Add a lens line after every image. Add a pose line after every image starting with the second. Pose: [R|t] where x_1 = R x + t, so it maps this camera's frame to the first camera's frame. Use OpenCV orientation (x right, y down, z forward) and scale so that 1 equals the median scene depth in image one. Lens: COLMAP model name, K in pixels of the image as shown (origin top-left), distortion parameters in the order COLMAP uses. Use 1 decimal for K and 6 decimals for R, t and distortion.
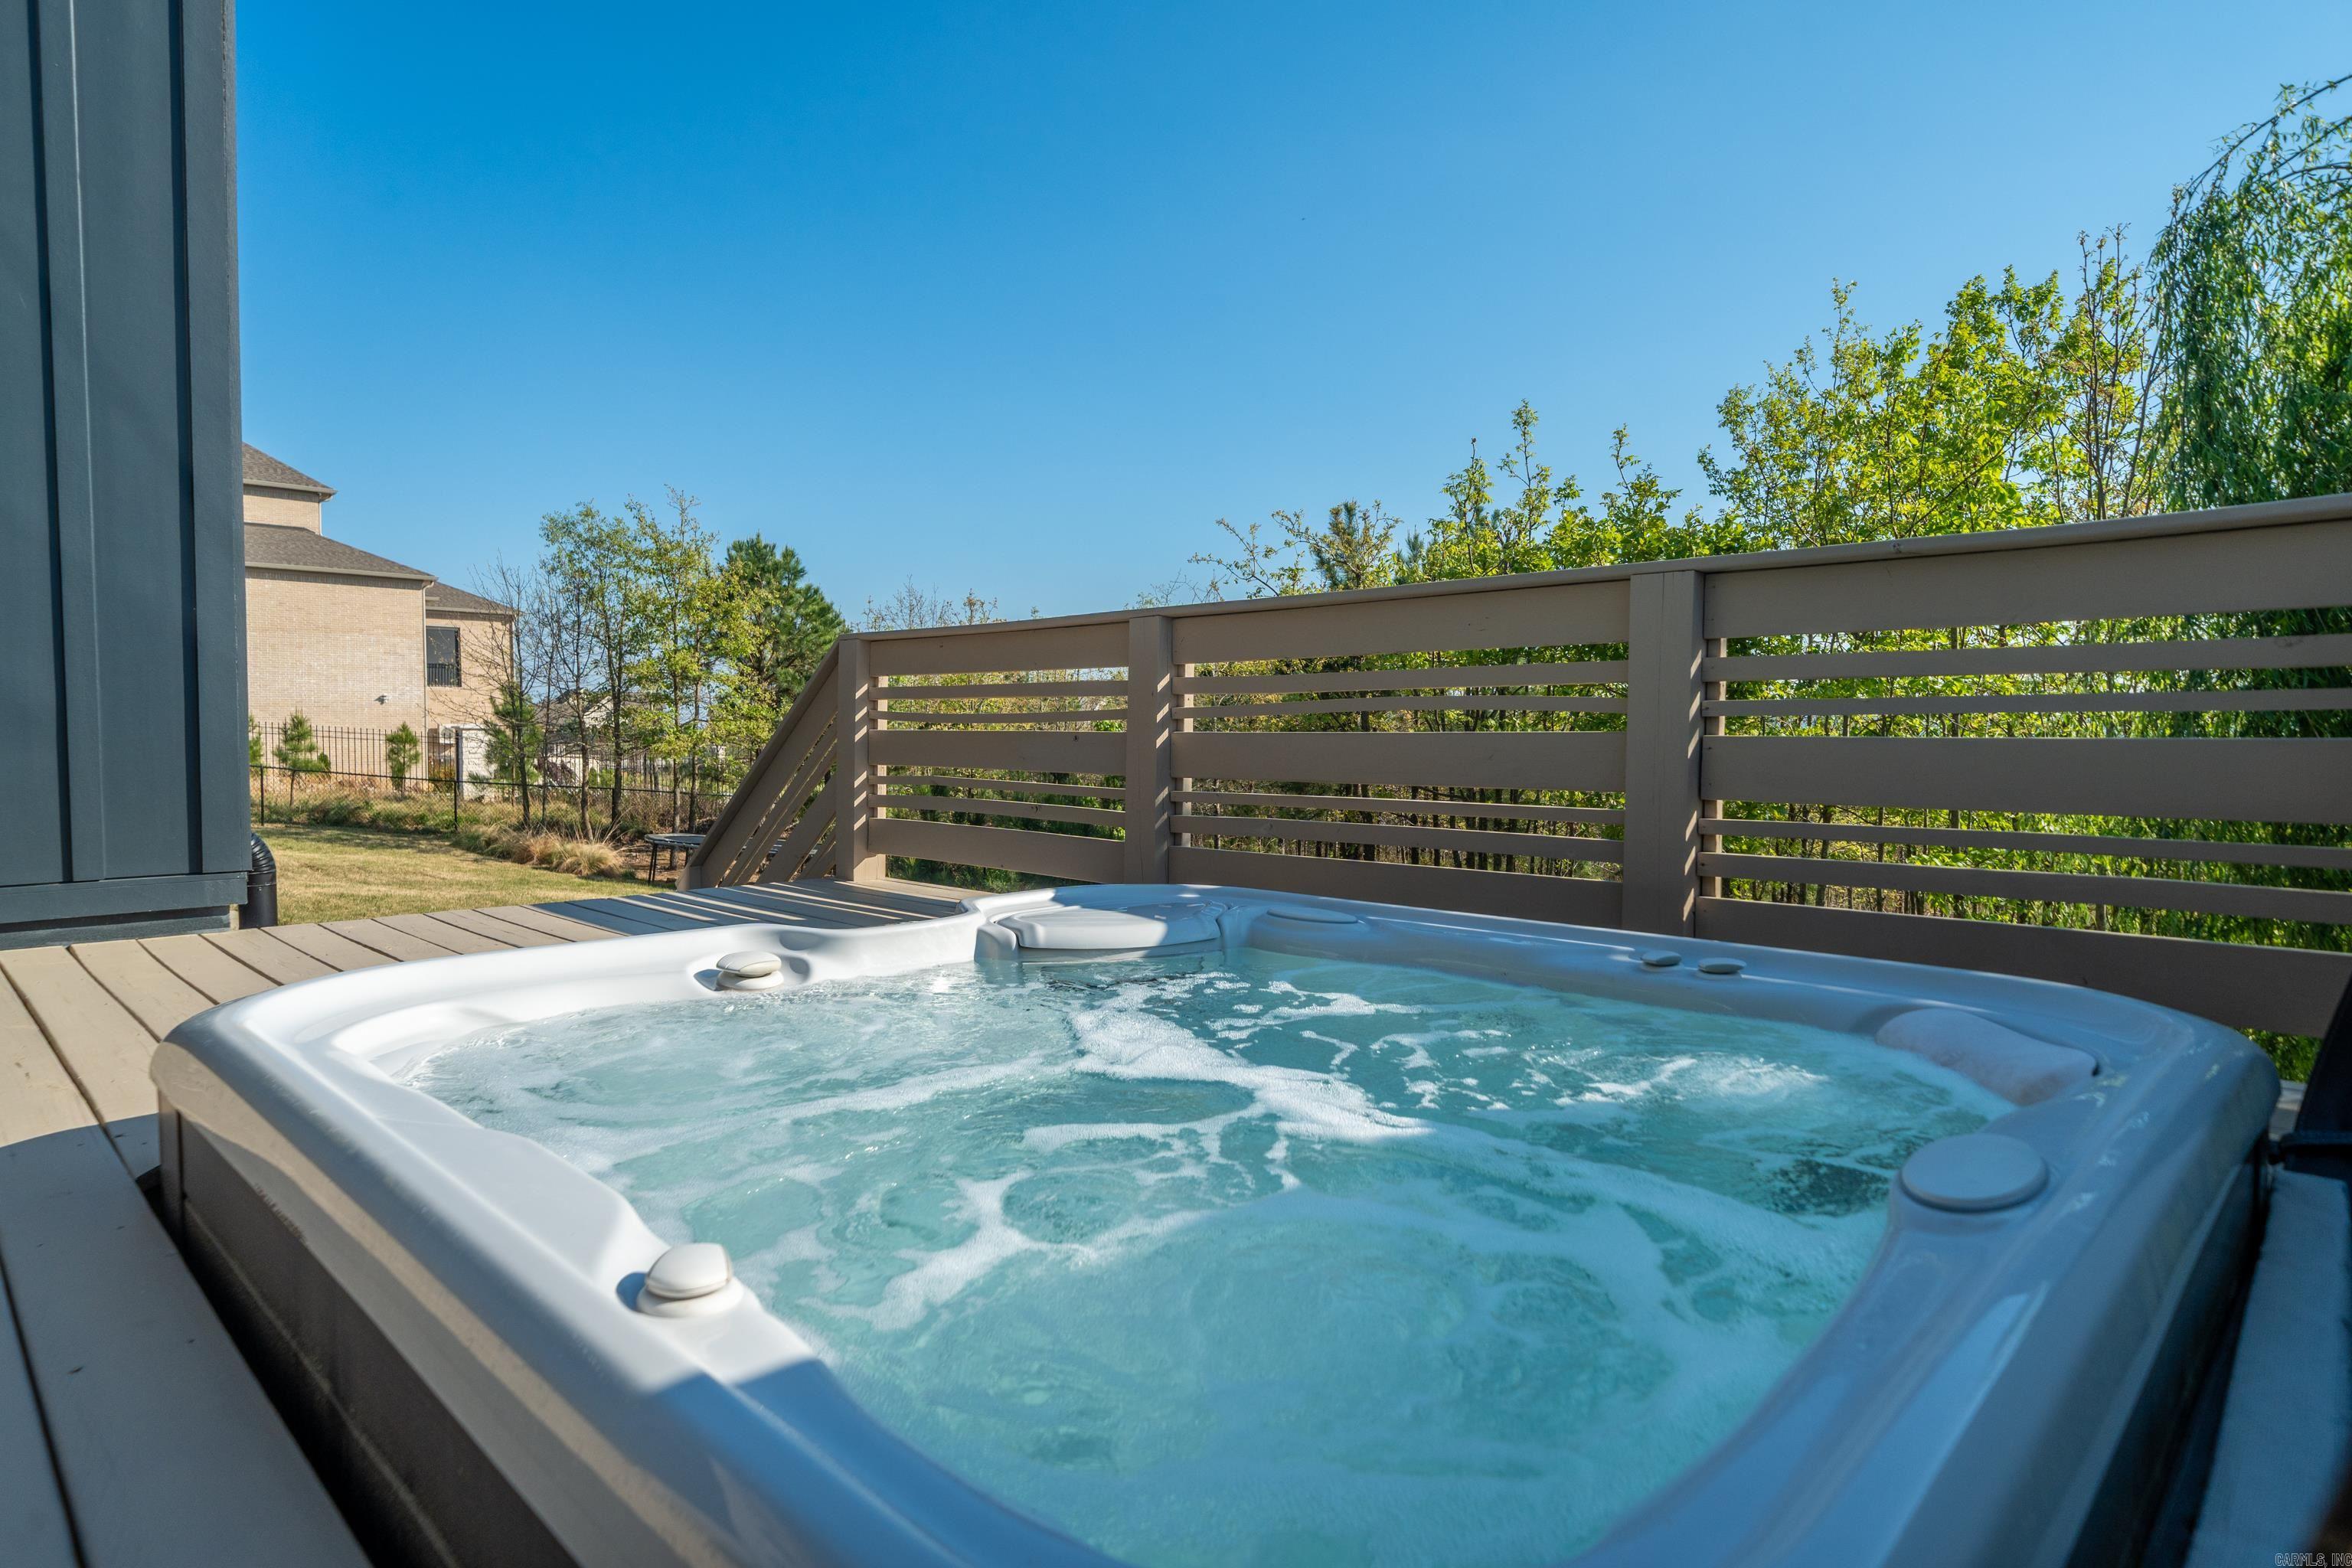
lens RADIAL K [[1292.7, 0, 1176.0], [0, 1292.7, 784.0], [0, 0, 1]] dist [-0.060491, 0.042613]
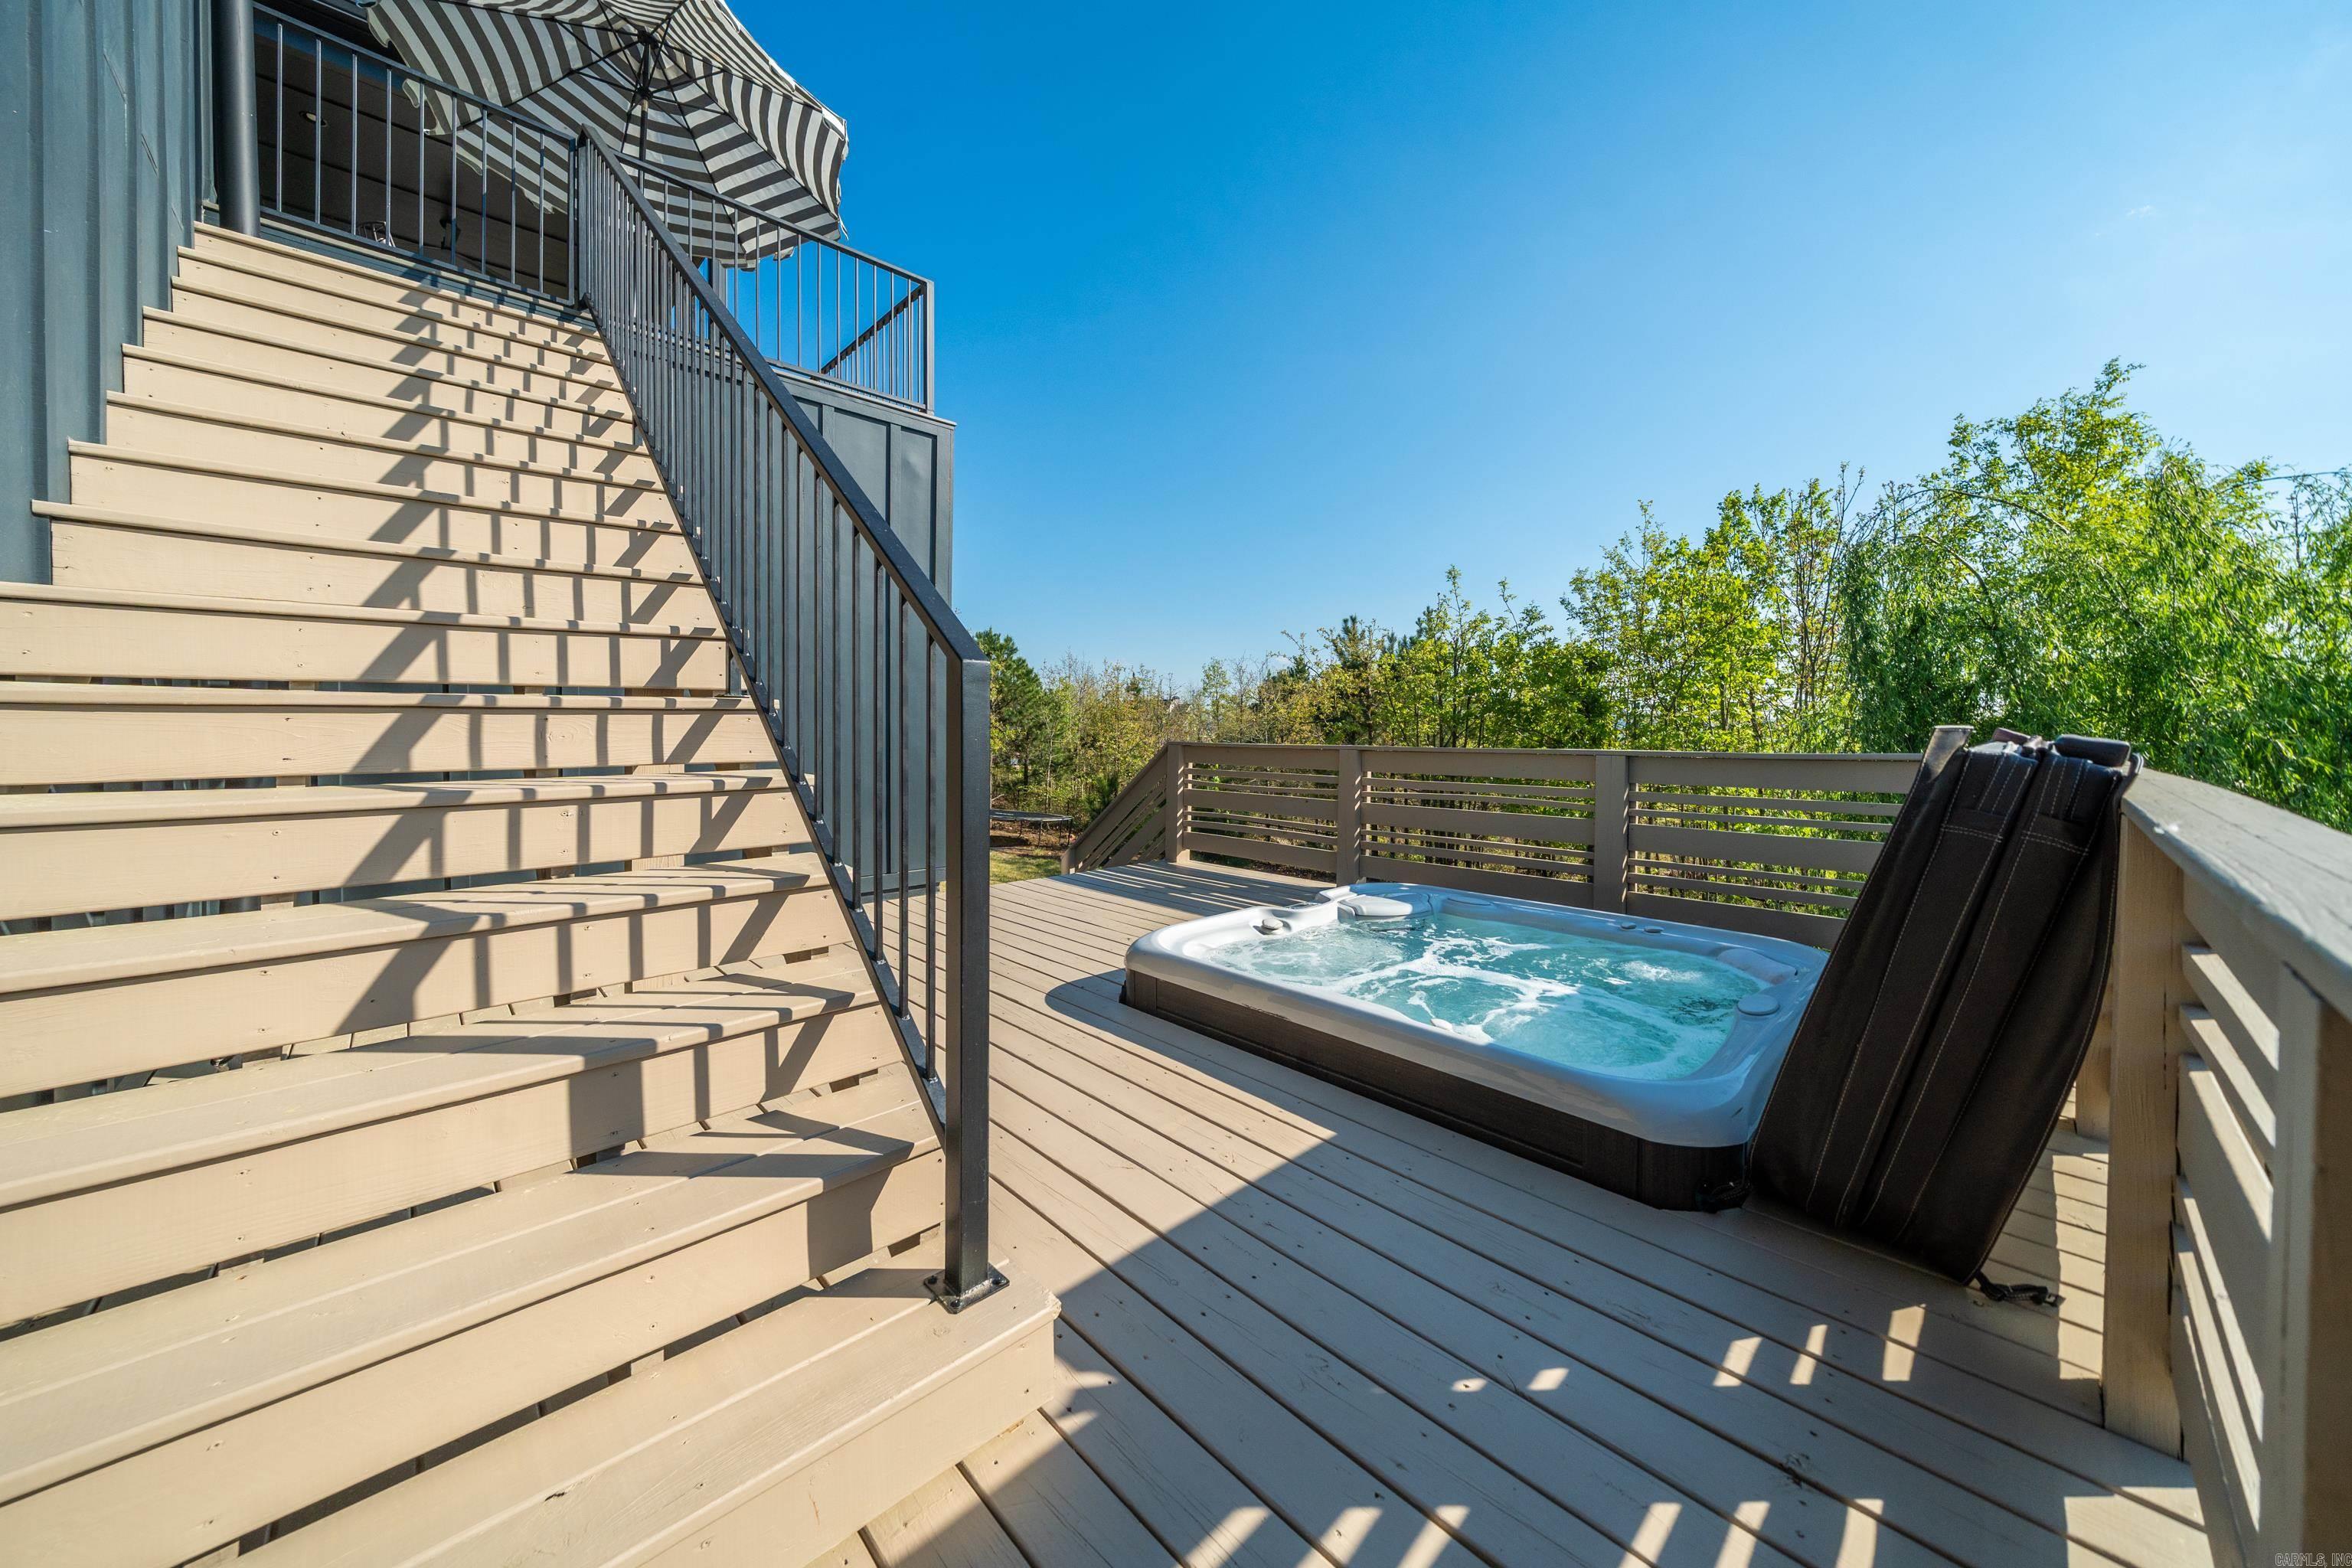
lens RADIAL K [[811.8, 0, 1188.6], [0, 811.8, 748.9], [0, 0, 1]] dist [-0.000315, -0.000018]
pose [[0.999514, -0.005289, -0.030724, -0.159874], [0.004691, 0.999799, -0.019500, -0.066931], [0.030821, 0.019346, 0.999338, -0.239342]]
